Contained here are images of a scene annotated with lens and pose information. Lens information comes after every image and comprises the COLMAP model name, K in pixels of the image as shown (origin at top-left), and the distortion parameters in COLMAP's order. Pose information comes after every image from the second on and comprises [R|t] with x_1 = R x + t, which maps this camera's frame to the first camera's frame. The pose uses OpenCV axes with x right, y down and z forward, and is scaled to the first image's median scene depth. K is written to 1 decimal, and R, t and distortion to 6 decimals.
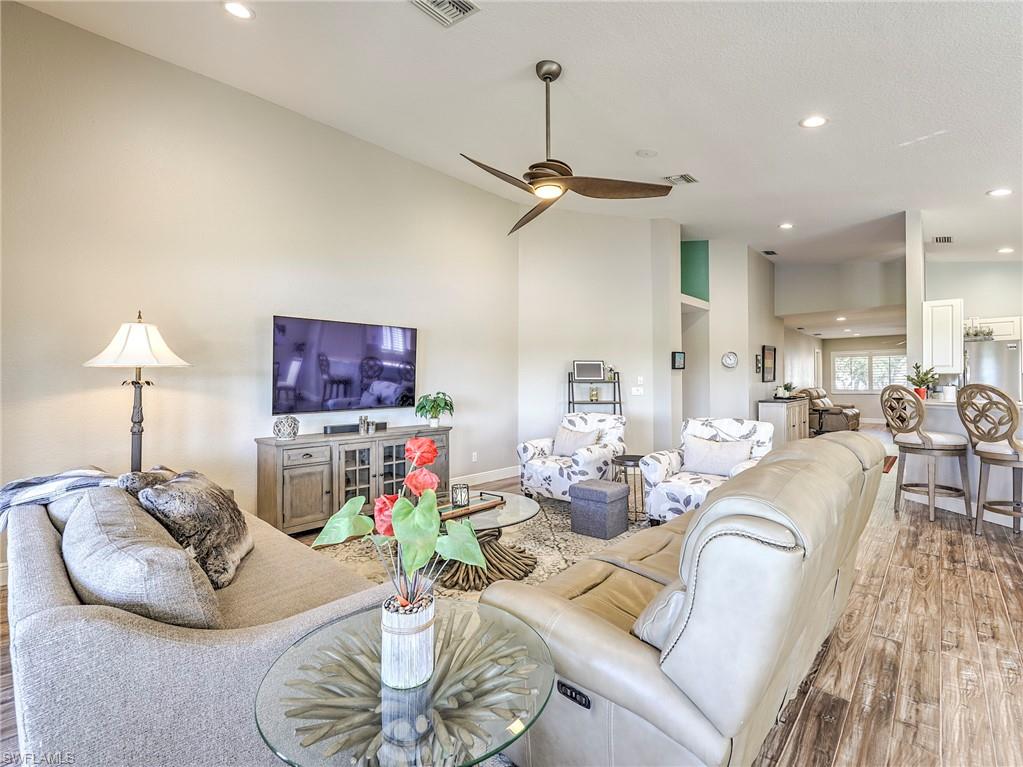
lens RADIAL K [[465.3, 0, 513.1], [0, 465.3, 383.0], [0, 0, 1]] dist [-0.006680, -0.001618]
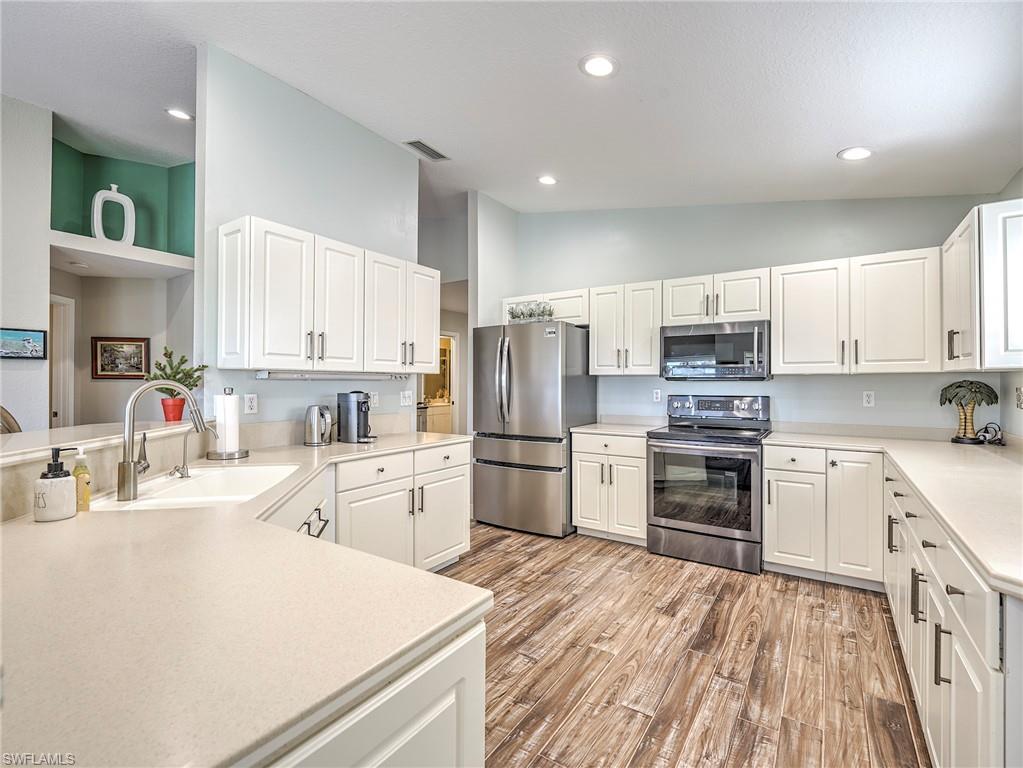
lens RADIAL K [[465.3, 0, 506.4], [0, 465.3, 384.3], [0, 0, 1]] dist [-0.006680, -0.001618]
pose [[0.989802, 0.012271, 0.141923, 1.412765], [-0.012002, 0.999924, -0.002751, -0.006650], [-0.141946, 0.001019, 0.989874, 0.565442]]
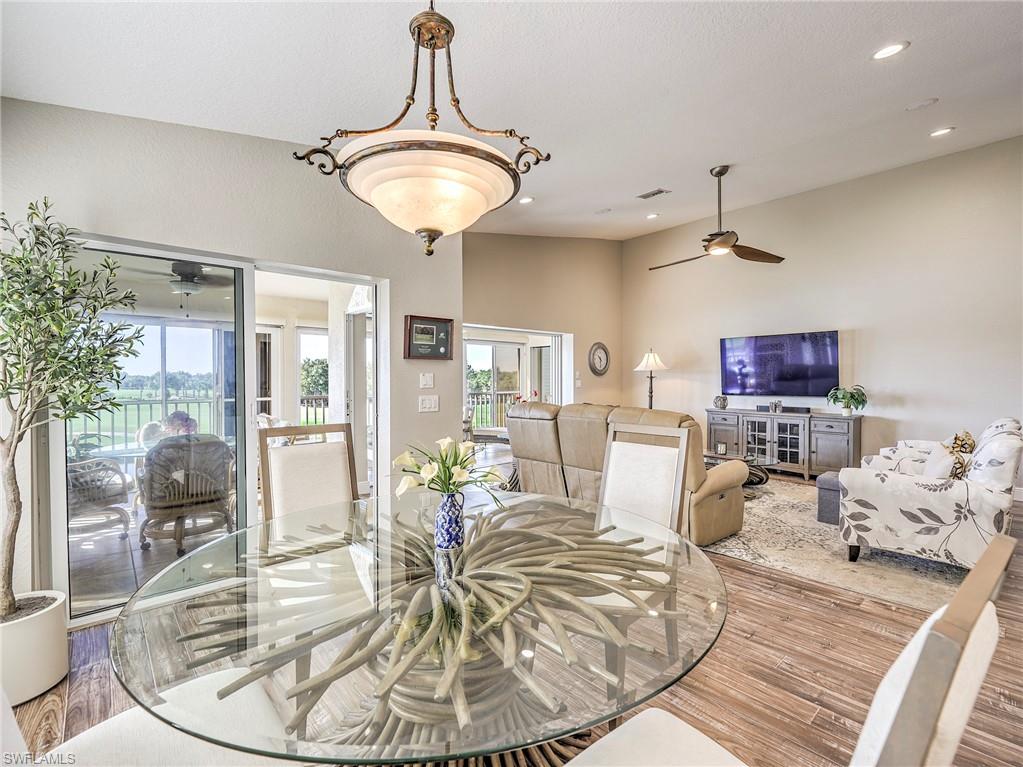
lens RADIAL K [[465.3, 0, 513.0], [0, 465.3, 384.1], [0, 0, 1]] dist [-0.006680, -0.001618]
pose [[-0.086663, 0.018347, -0.996069, 1.279904], [0.002487, 0.999831, 0.018200, -0.007192], [0.996235, -0.000900, -0.086694, 0.358122]]
